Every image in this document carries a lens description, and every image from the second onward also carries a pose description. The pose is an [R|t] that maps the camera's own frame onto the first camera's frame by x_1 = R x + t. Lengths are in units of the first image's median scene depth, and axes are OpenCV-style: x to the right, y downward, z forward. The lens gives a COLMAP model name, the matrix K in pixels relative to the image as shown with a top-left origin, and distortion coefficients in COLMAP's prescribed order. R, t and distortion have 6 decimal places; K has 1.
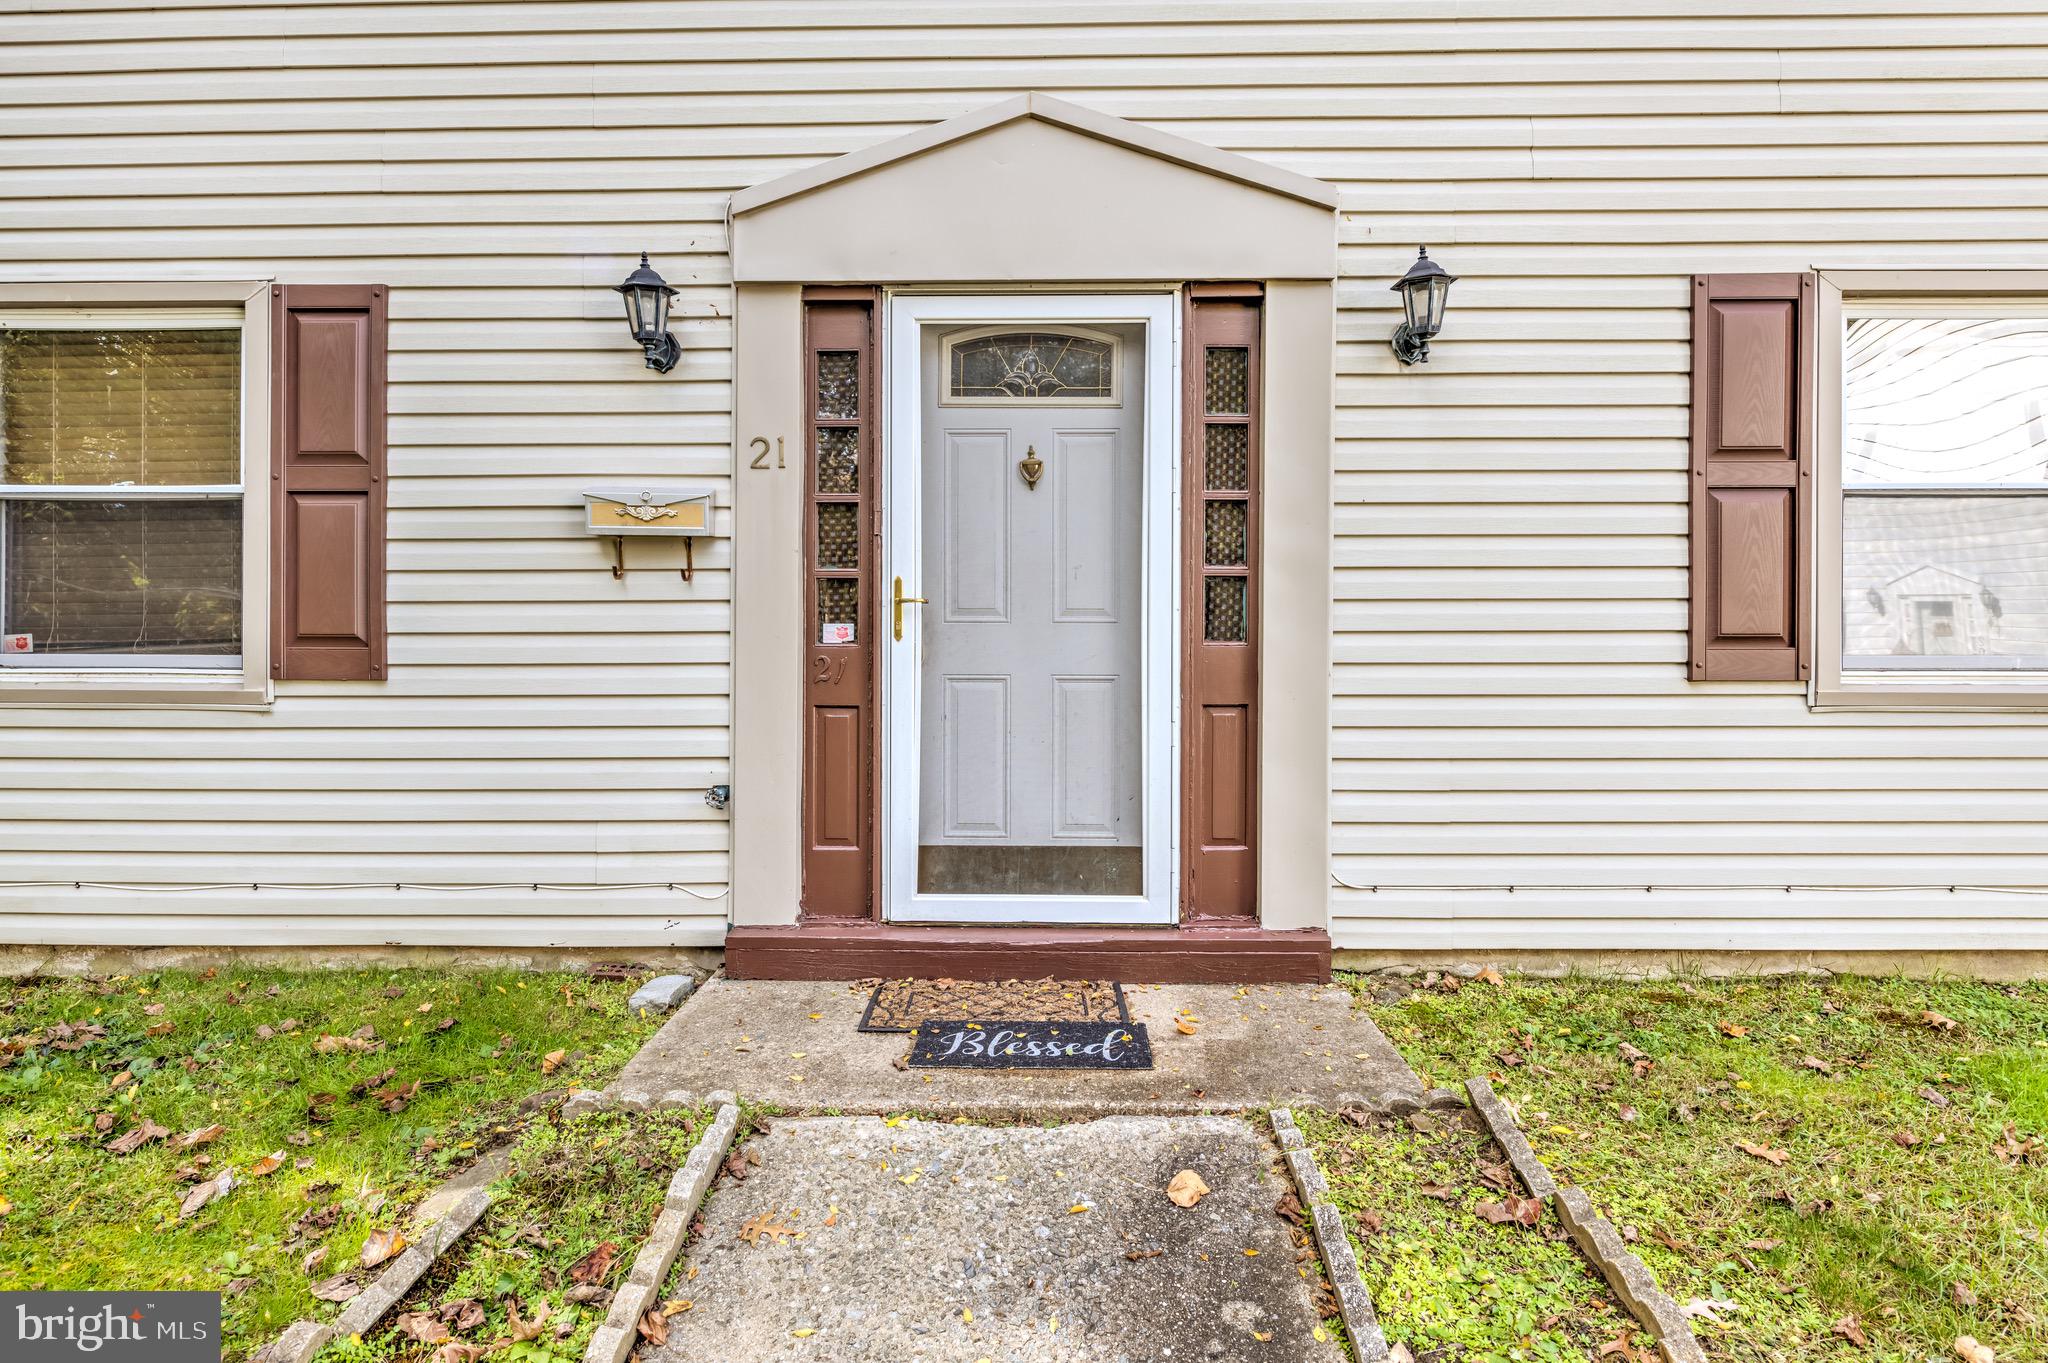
lens RADIAL K [[1137.1, 0, 1023.9], [0, 1137.1, 666.7], [0, 0, 1]] dist [0.002411, -0.000935]
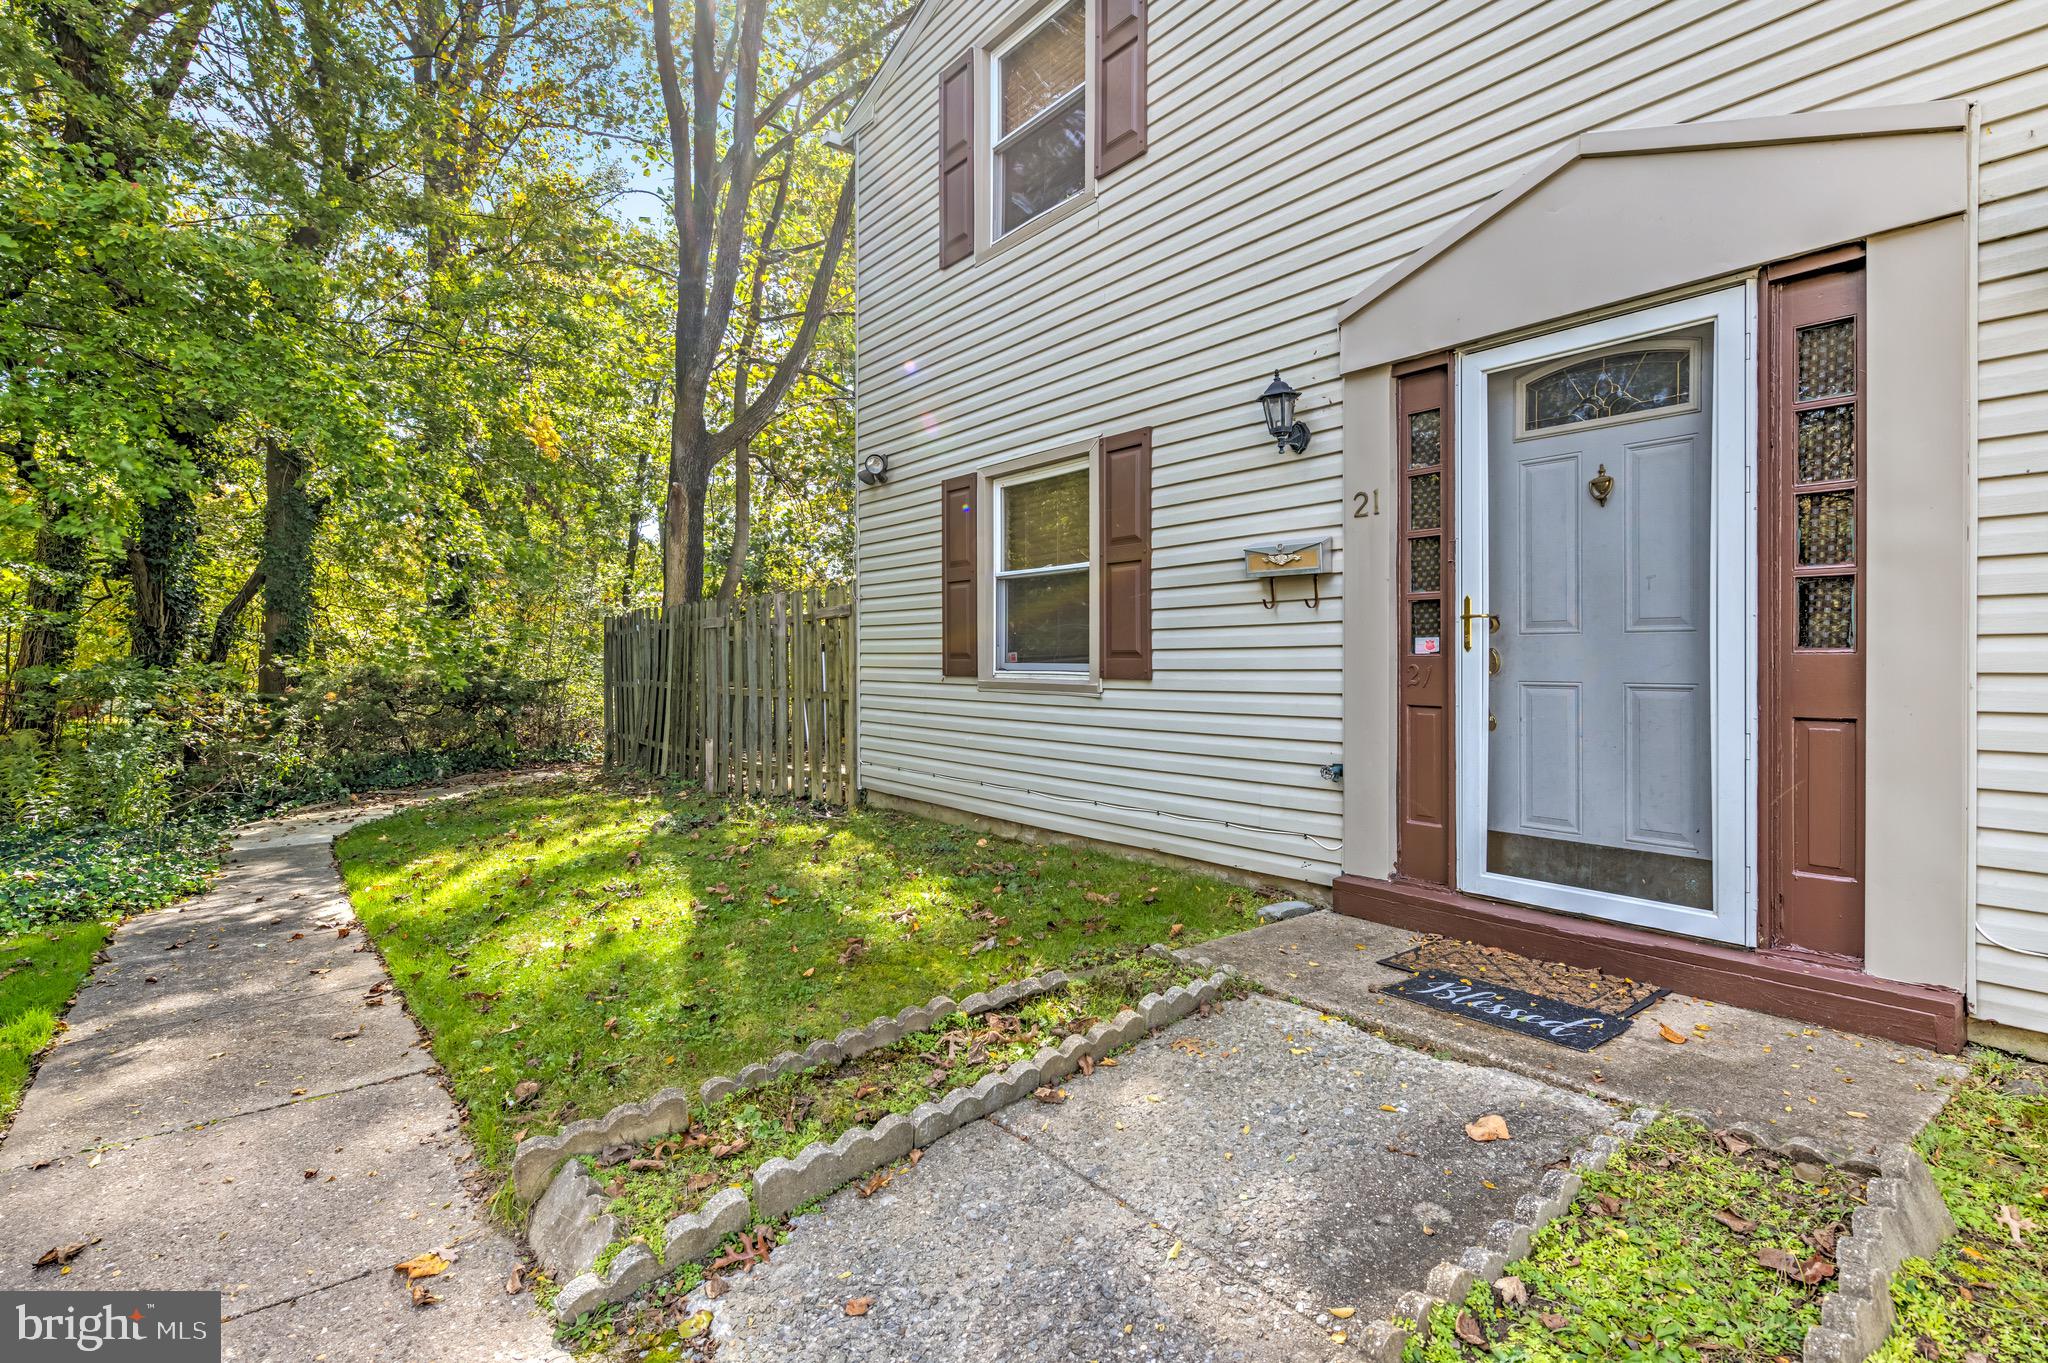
lens RADIAL K [[1028.0, 0, 1026.1], [0, 1028.0, 680.6], [0, 0, 1]] dist [0.013534, -0.002997]
pose [[0.621847, 0.013204, -0.783028, 0.437114], [-0.007486, 0.999912, 0.010916, -0.000782], [0.783103, -0.000926, 0.621891, -0.009847]]
